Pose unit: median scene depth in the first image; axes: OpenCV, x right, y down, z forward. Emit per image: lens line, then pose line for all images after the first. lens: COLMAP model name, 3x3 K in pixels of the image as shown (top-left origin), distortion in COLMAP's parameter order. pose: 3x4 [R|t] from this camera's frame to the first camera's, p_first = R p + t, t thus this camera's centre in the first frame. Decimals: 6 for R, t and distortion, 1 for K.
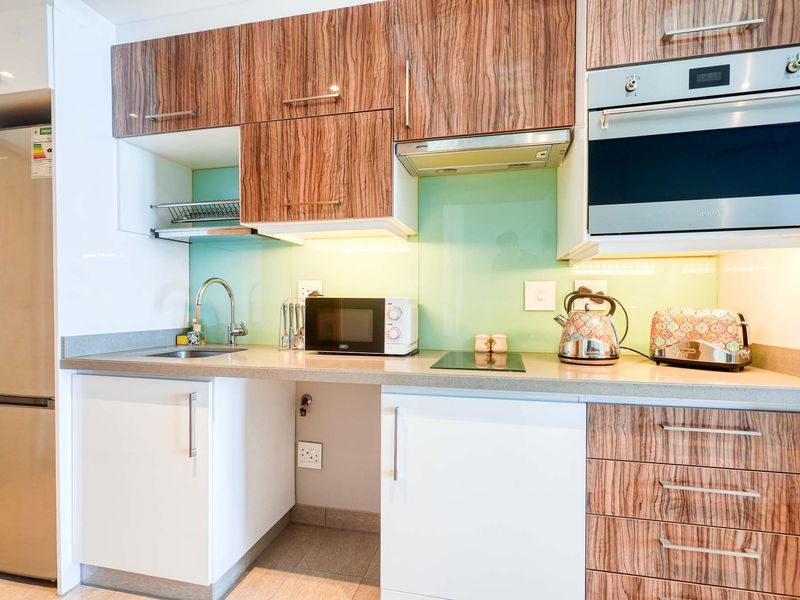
lens RADIAL K [[426.2, 0, 403.7], [0, 426.2, 305.4], [0, 0, 1]] dist [-0.004102, 0.003937]
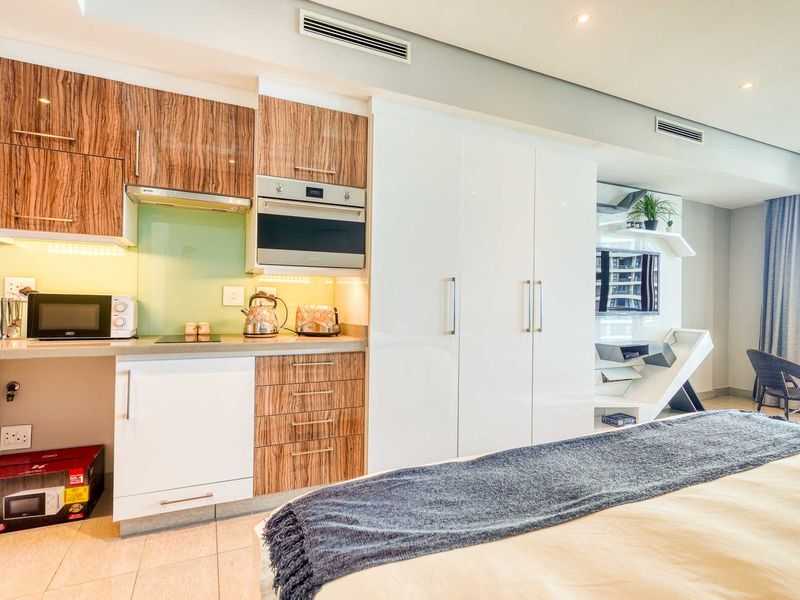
lens RADIAL K [[426.2, 0, 400.2], [0, 426.2, 304.5], [0, 0, 1]] dist [-0.004102, 0.003937]
pose [[0.794053, 0.009093, 0.607781, -0.154162], [-0.011432, 0.999935, -0.000025, 0.001148], [-0.607741, -0.006928, 0.794105, -0.675810]]
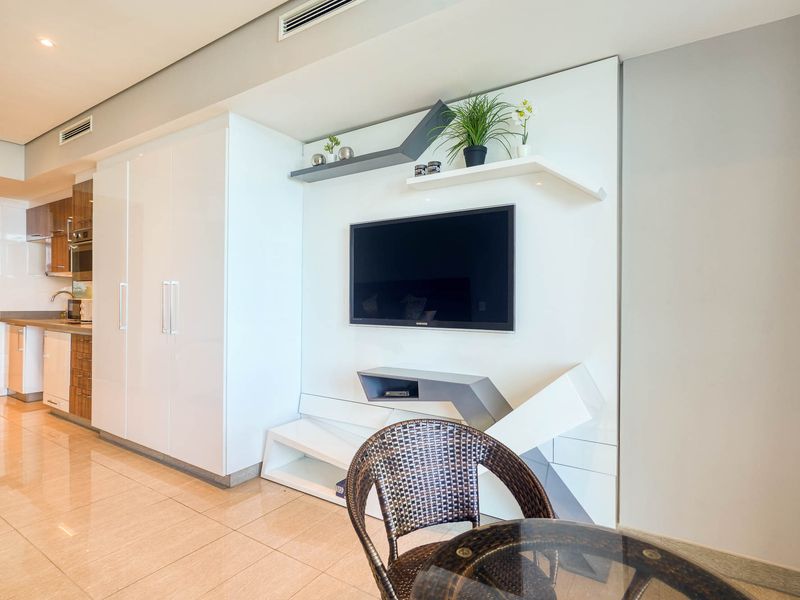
lens RADIAL K [[426.2, 0, 399.9], [0, 426.2, 298.3], [0, 0, 1]] dist [-0.004102, 0.003937]
pose [[0.934672, 0.012001, -0.355310, 3.446532], [-0.016467, 0.999819, -0.009549, -0.037025], [0.355131, 0.014776, 0.934700, -0.937806]]
